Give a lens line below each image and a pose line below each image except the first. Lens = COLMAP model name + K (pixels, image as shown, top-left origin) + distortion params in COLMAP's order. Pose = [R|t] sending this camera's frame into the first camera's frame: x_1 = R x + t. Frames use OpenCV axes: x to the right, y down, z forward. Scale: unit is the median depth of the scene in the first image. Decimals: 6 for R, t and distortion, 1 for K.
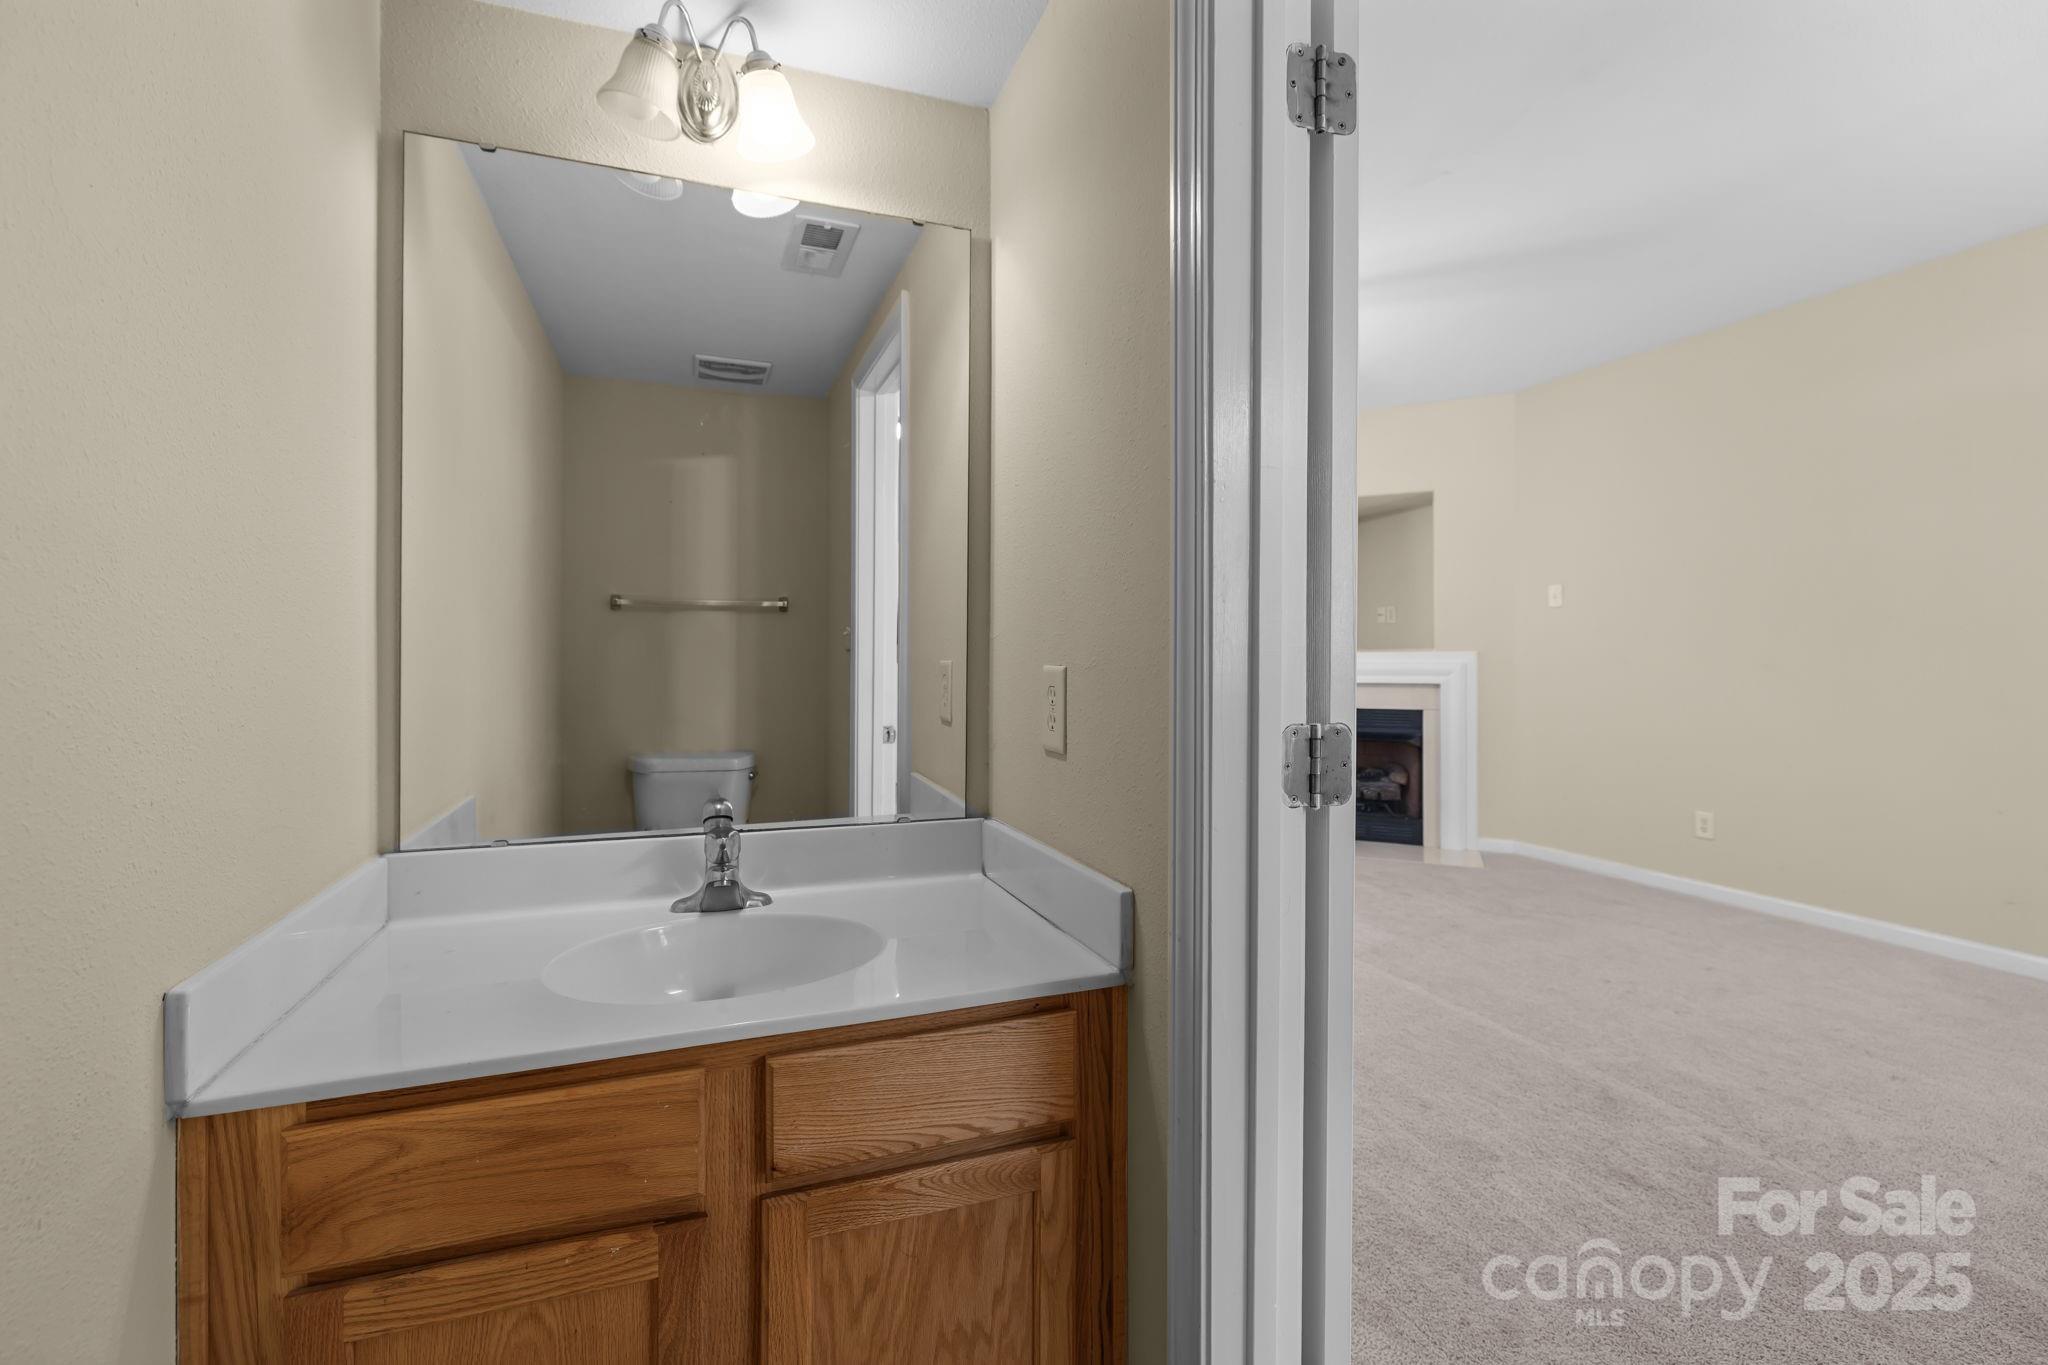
lens RADIAL K [[869.4, 0, 1013.1], [0, 869.4, 669.1], [0, 0, 1]] dist [0.000654, -0.000051]
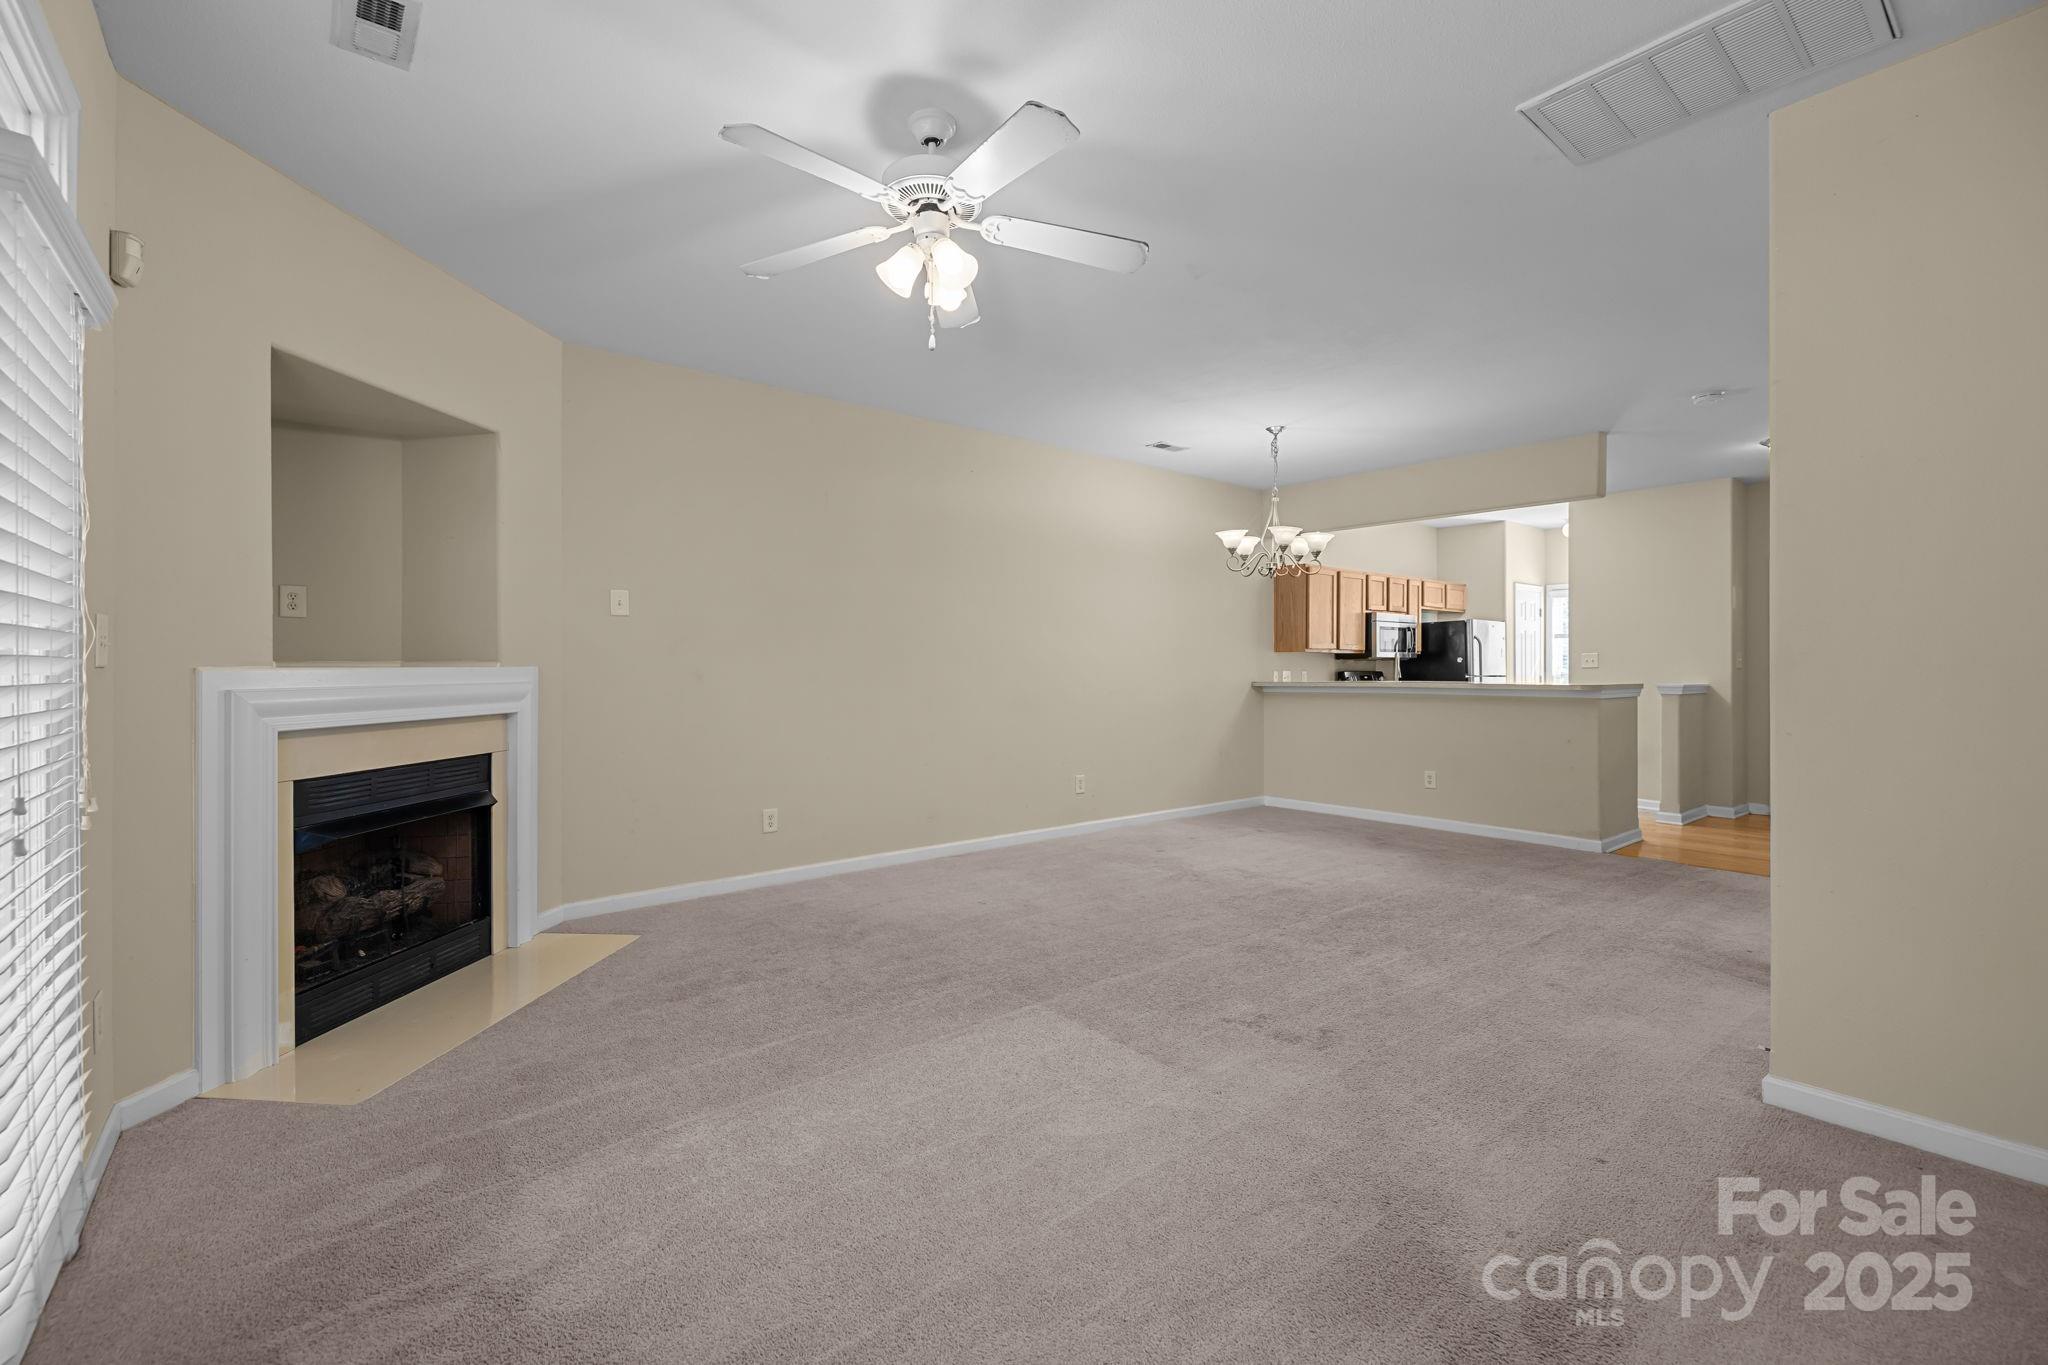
lens RADIAL K [[869.4, 0, 1013.1], [0, 869.4, 669.1], [0, 0, 1]] dist [0.000654, -0.000051]
pose [[-0.325111, -0.003809, 0.945668, -0.324352], [0.011737, 0.999899, 0.008062, -0.020208], [-0.945603, 0.013720, -0.325033, 0.910622]]
